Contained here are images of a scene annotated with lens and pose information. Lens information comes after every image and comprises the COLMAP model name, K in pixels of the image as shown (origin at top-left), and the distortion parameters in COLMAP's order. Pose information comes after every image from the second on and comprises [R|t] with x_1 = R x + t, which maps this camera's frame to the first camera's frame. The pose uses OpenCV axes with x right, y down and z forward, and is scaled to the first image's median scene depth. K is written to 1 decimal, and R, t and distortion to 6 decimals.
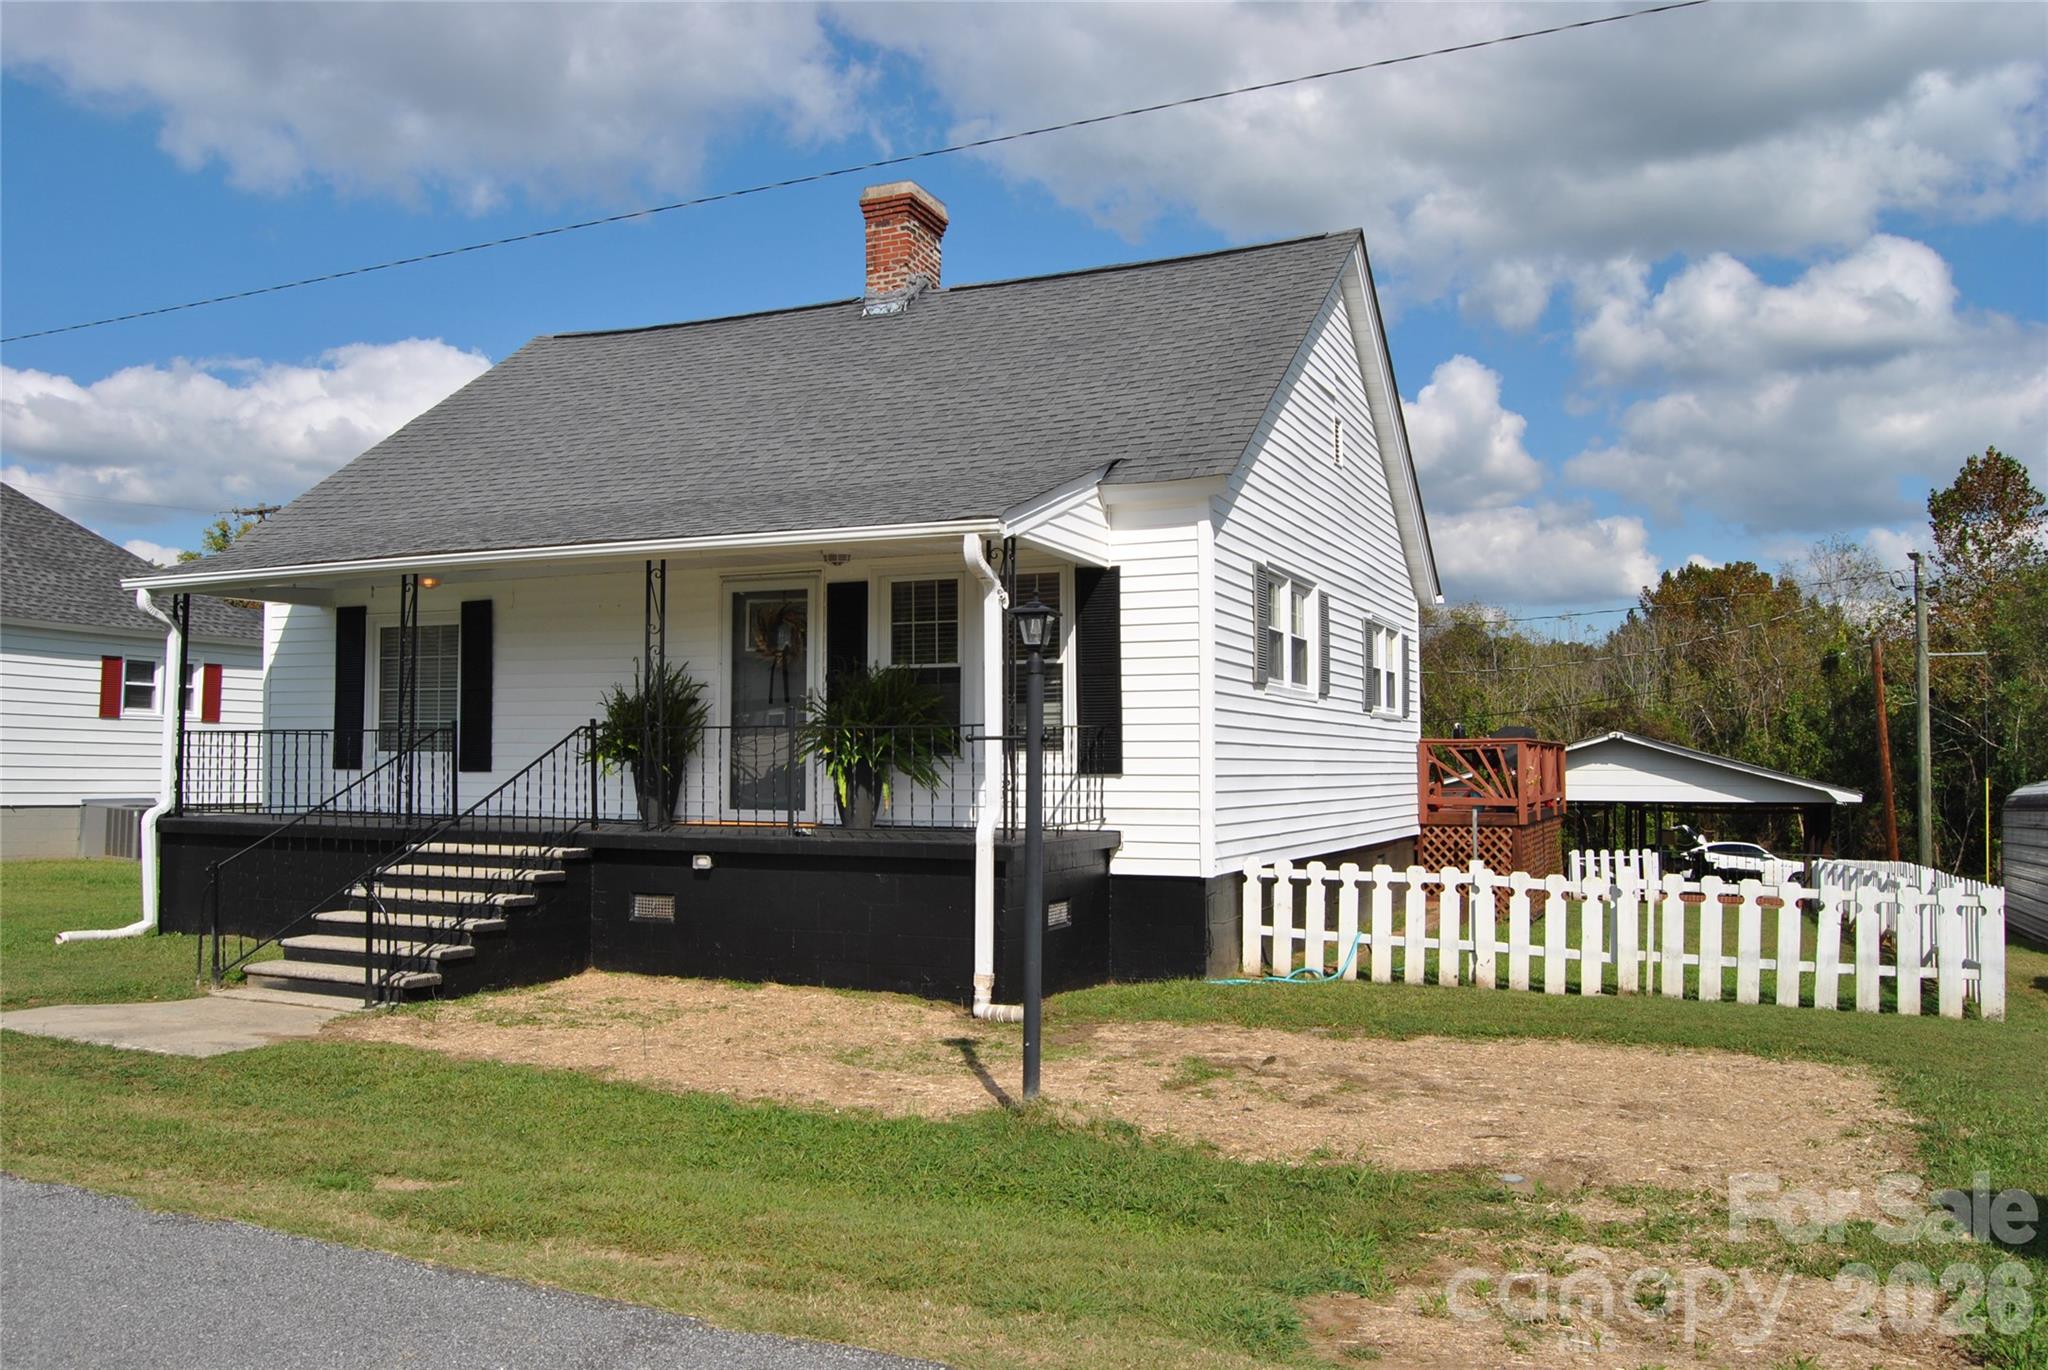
lens RADIAL K [[1590.9, 0, 1024.0], [0, 1590.9, 685.0], [0, 0, 1]] dist [-0.066006, 0.003223]
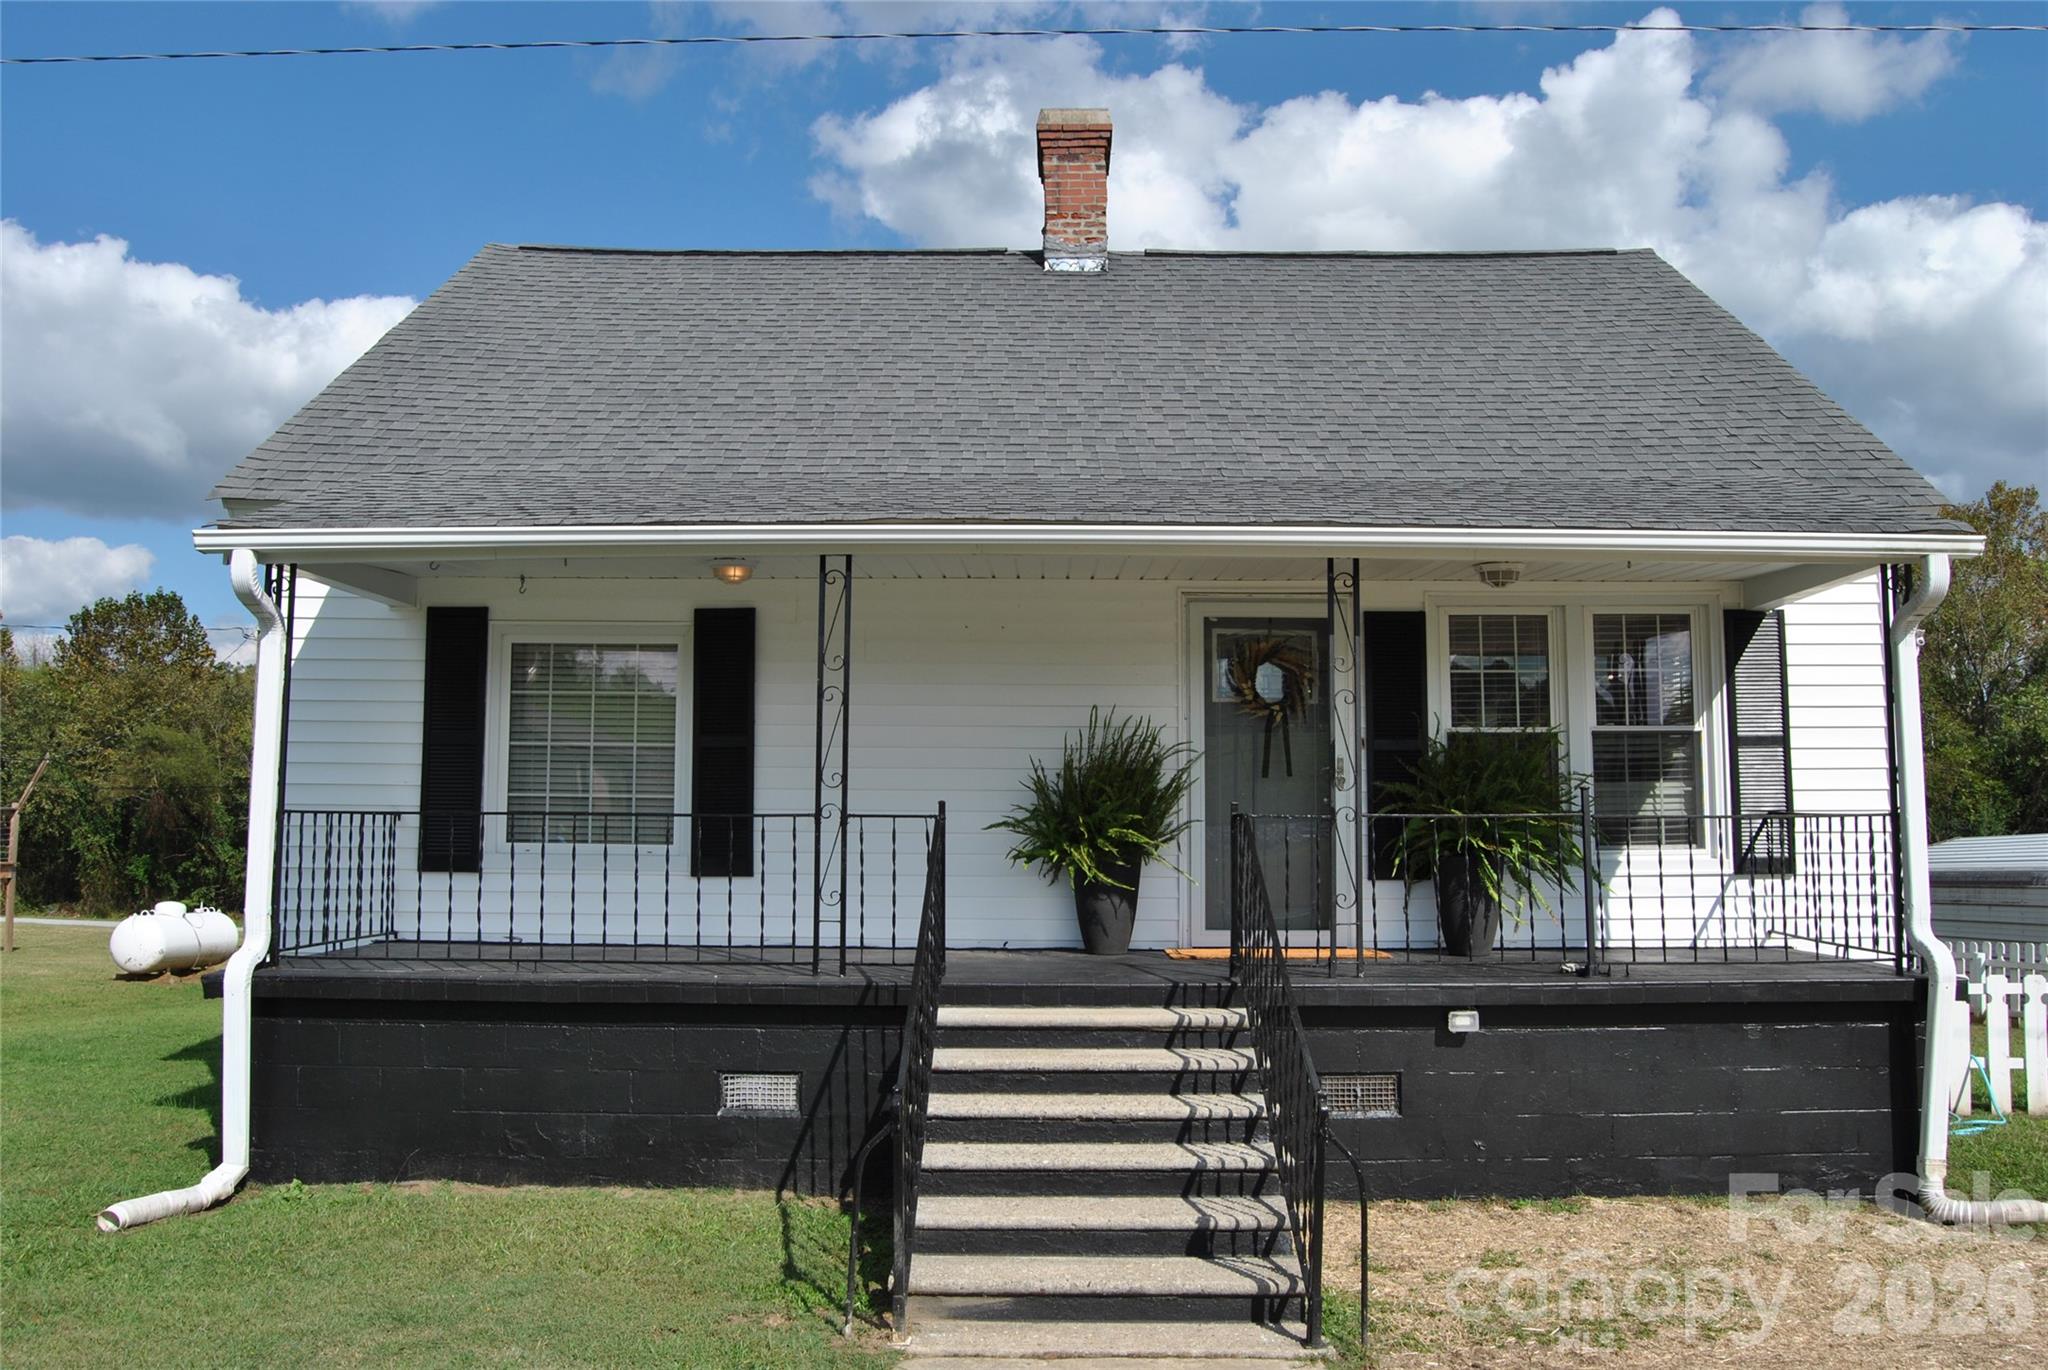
lens RADIAL K [[1613.8, 0, 1034.4], [0, 1613.8, 680.9], [0, 0, 1]] dist [-0.098275, 0.045157]
pose [[0.918849, 0.038235, 0.392753, -0.531819], [-0.020250, 0.998552, -0.049835, 0.006389], [-0.394090, 0.037838, 0.918293, 0.387304]]
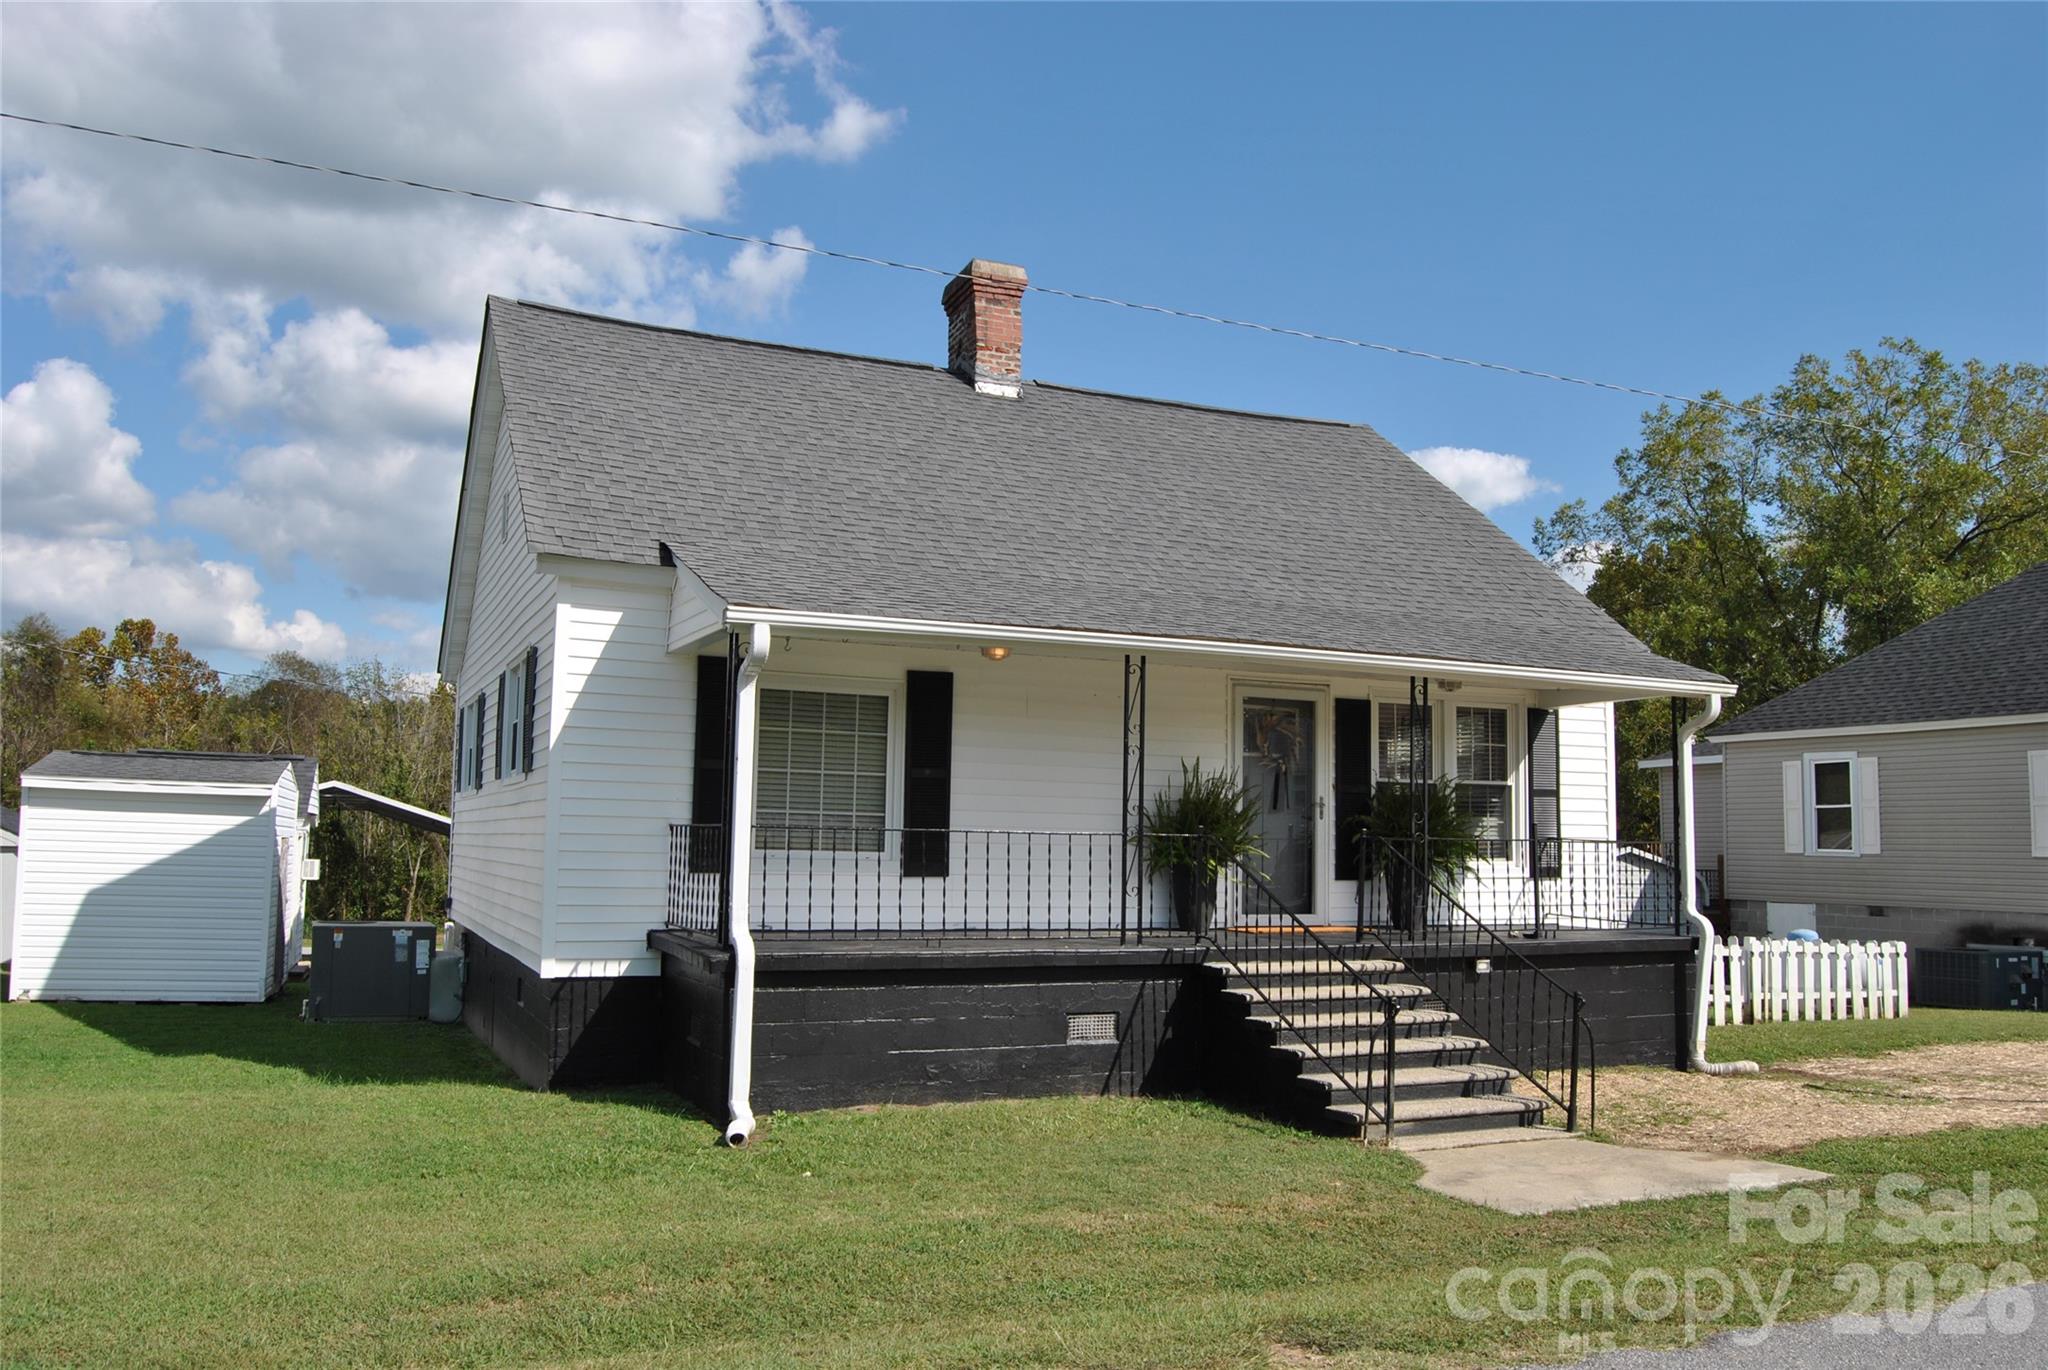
lens RADIAL K [[1613.8, 0, 1034.4], [0, 1613.8, 680.9], [0, 0, 1]] dist [-0.098275, 0.045157]
pose [[0.666549, 0.082880, 0.740839, -1.029398], [-0.051035, 0.996542, -0.065569, 0.004966], [-0.743712, 0.005897, 0.668474, 0.425461]]
